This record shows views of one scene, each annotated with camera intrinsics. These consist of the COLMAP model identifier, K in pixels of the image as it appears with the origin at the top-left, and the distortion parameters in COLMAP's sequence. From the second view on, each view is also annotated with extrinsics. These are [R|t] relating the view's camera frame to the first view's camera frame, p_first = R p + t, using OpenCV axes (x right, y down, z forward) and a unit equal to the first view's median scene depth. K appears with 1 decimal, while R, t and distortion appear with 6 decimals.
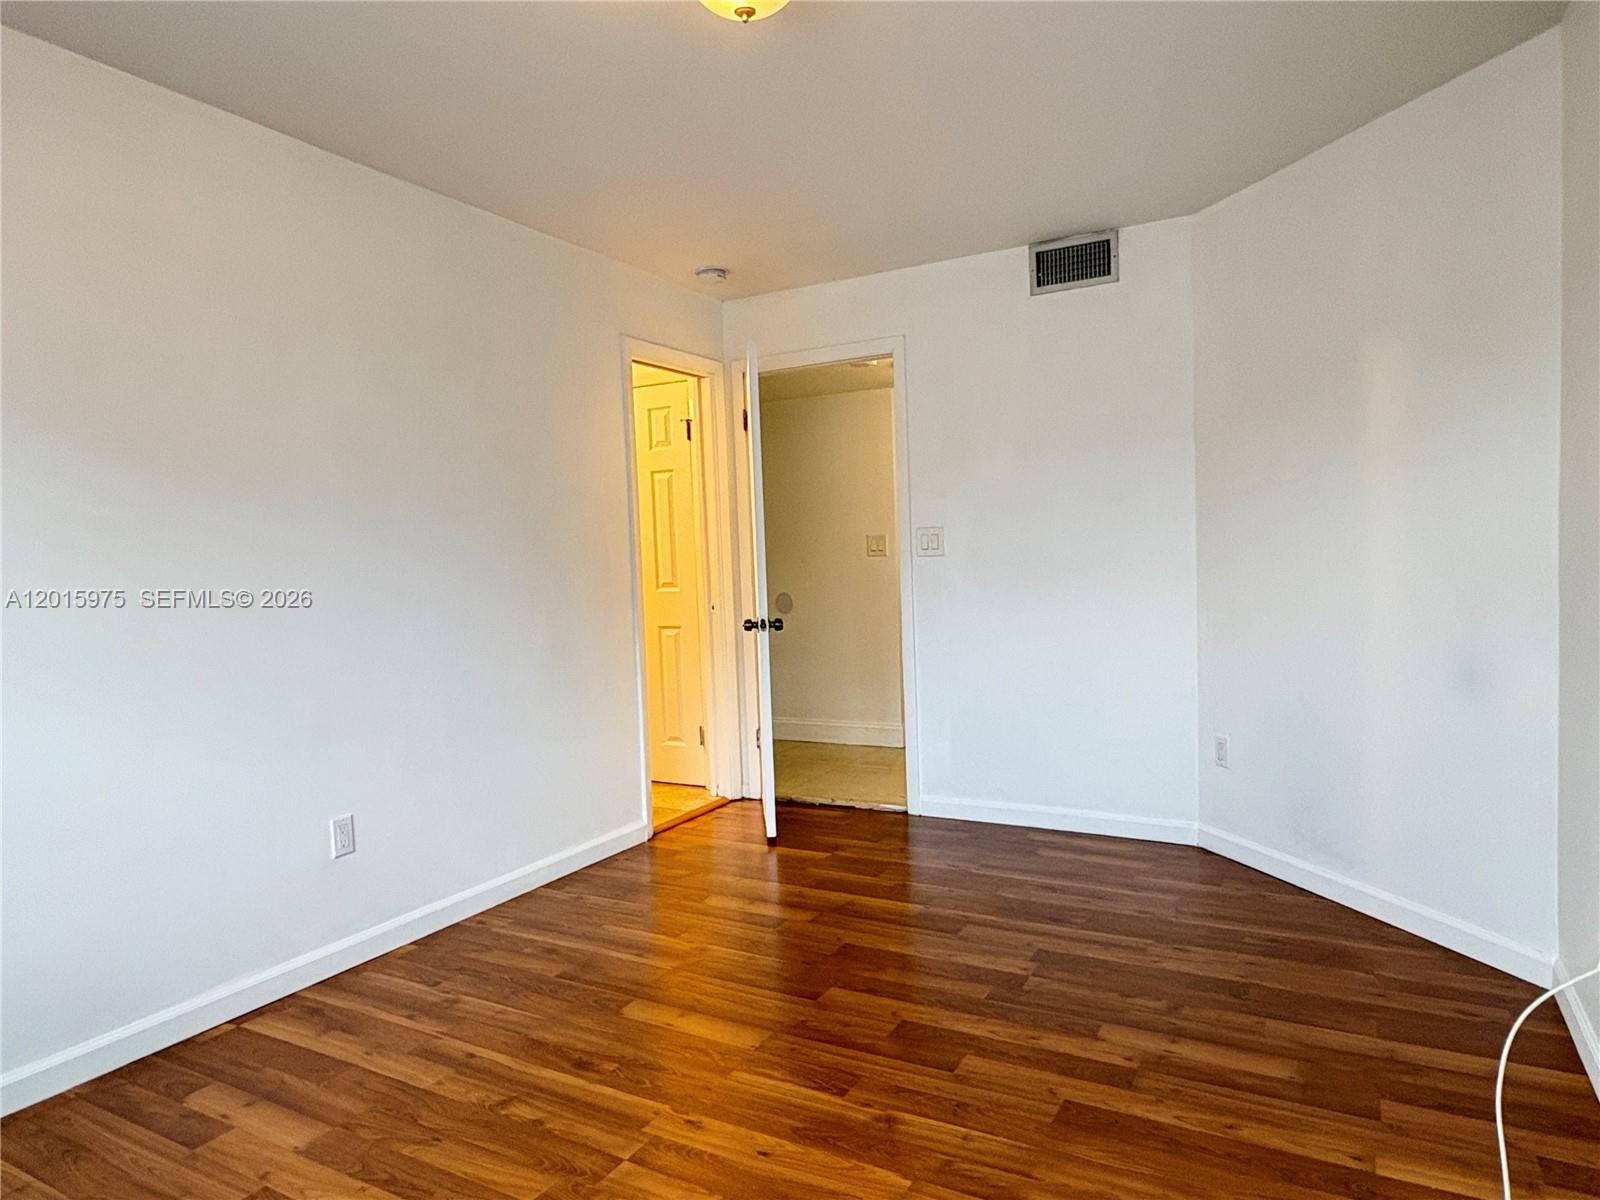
lens RADIAL K [[996.3, 0, 796.5], [0, 996.3, 602.8], [0, 0, 1]] dist [0.006553, 0.003886]
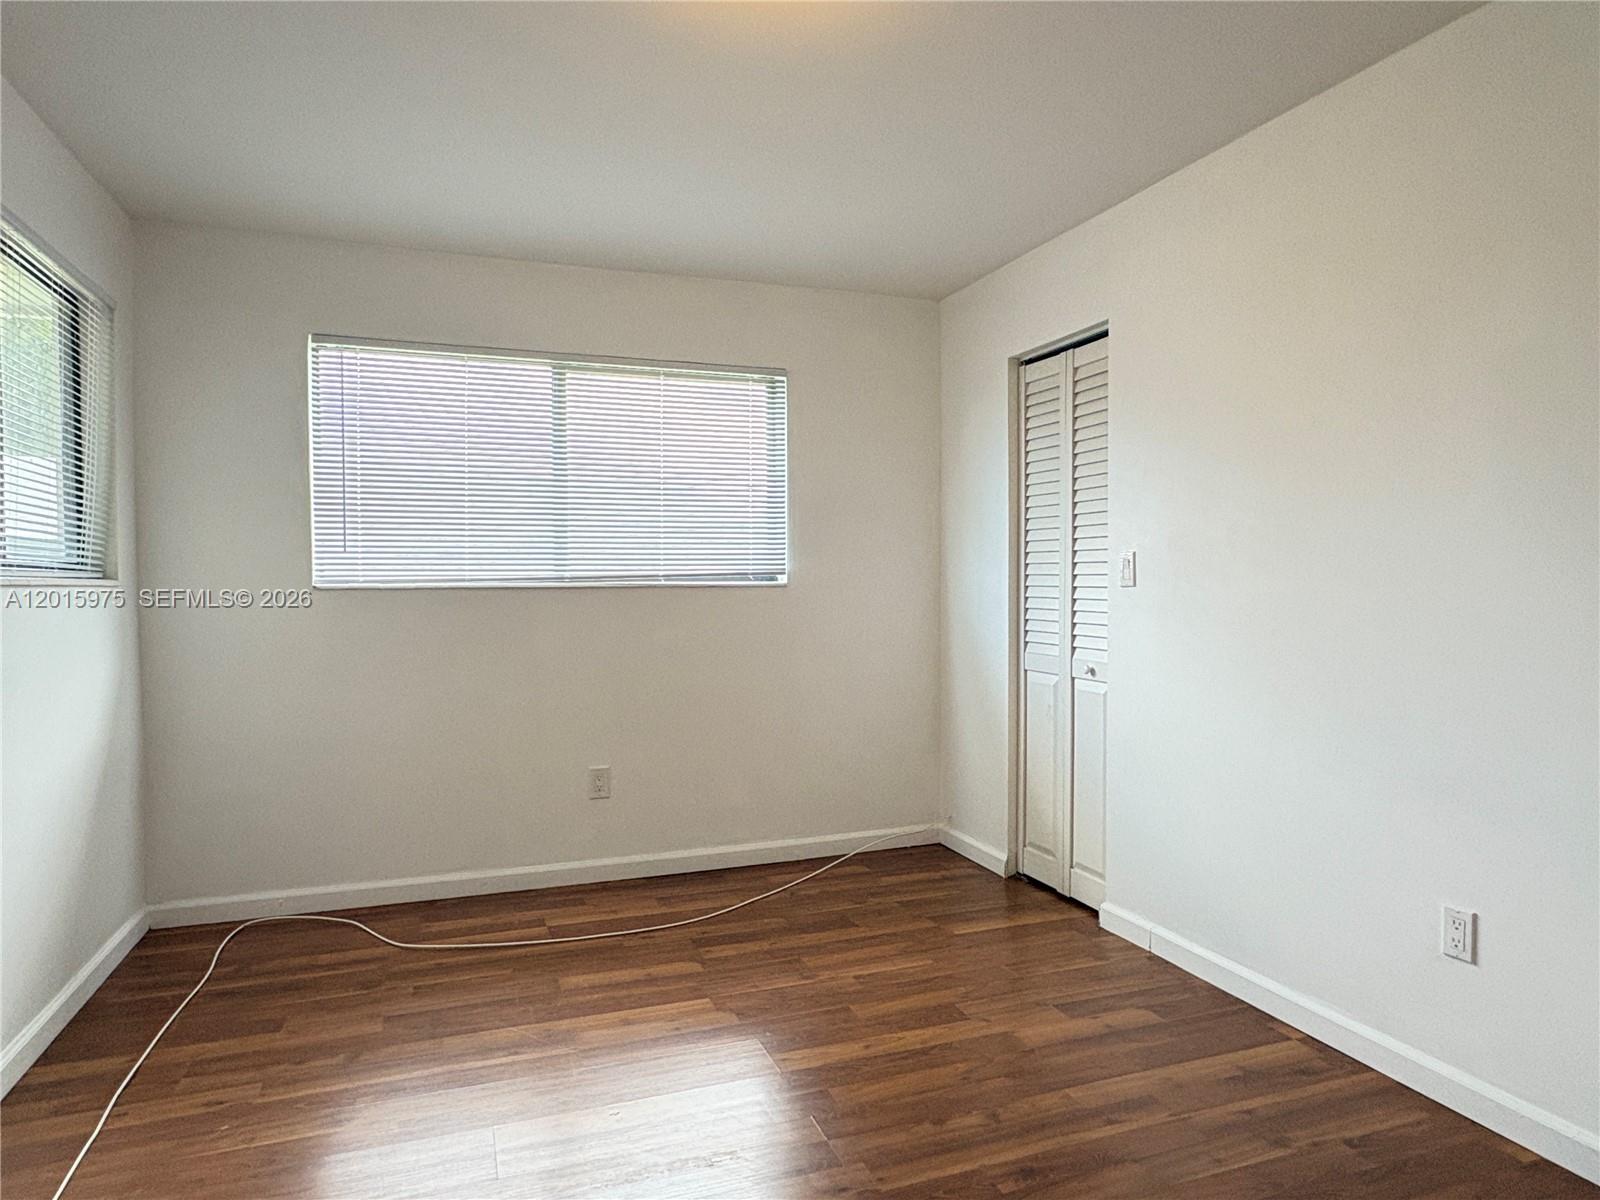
lens RADIAL K [[996.3, 0, 796.5], [0, 996.3, 602.8], [0, 0, 1]] dist [0.006553, 0.003886]
pose [[-0.648164, 0.056735, -0.759385, 0.528770], [-0.008932, 0.996586, 0.082081, -0.088857], [0.761449, 0.059984, -0.645444, 1.357446]]
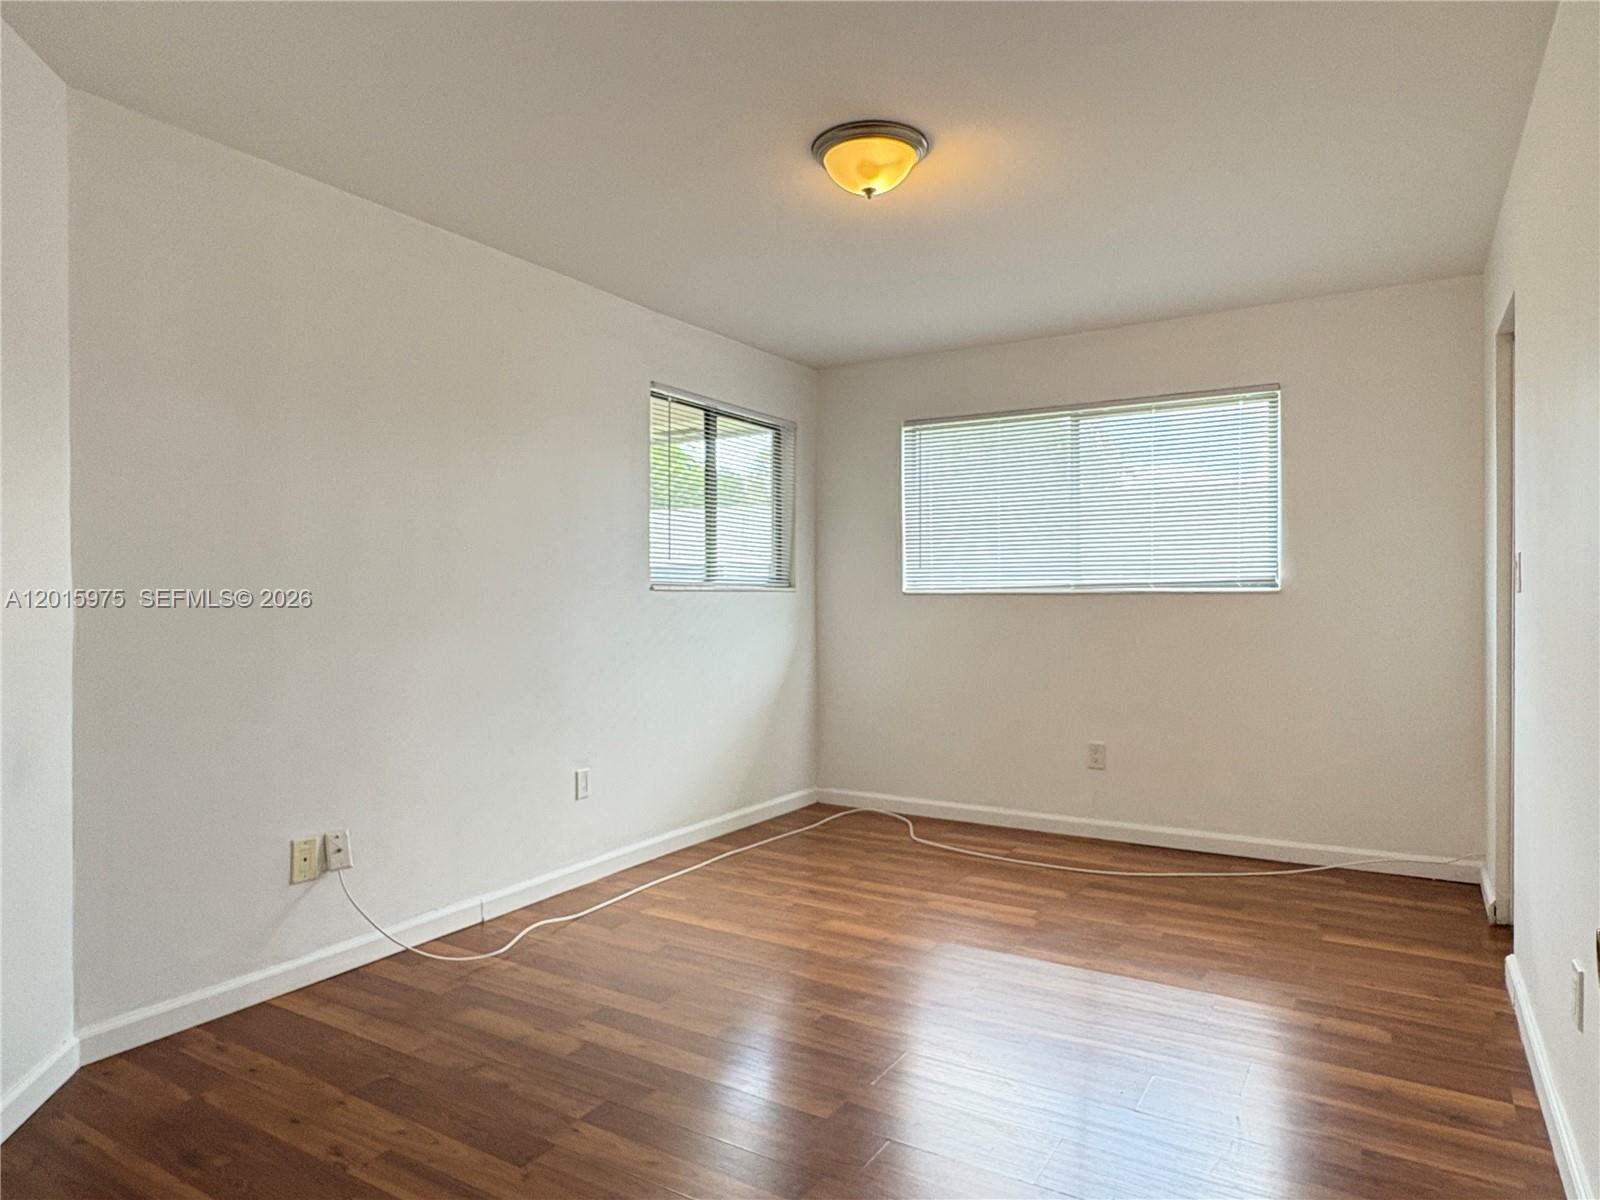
lens RADIAL K [[996.3, 0, 796.5], [0, 996.3, 602.8], [0, 0, 1]] dist [0.006553, 0.003886]
pose [[-0.998425, 0.038845, 0.040475, 0.011742], [0.041032, 0.997660, 0.054687, -0.091159], [-0.038256, 0.056261, -0.997683, 2.048906]]
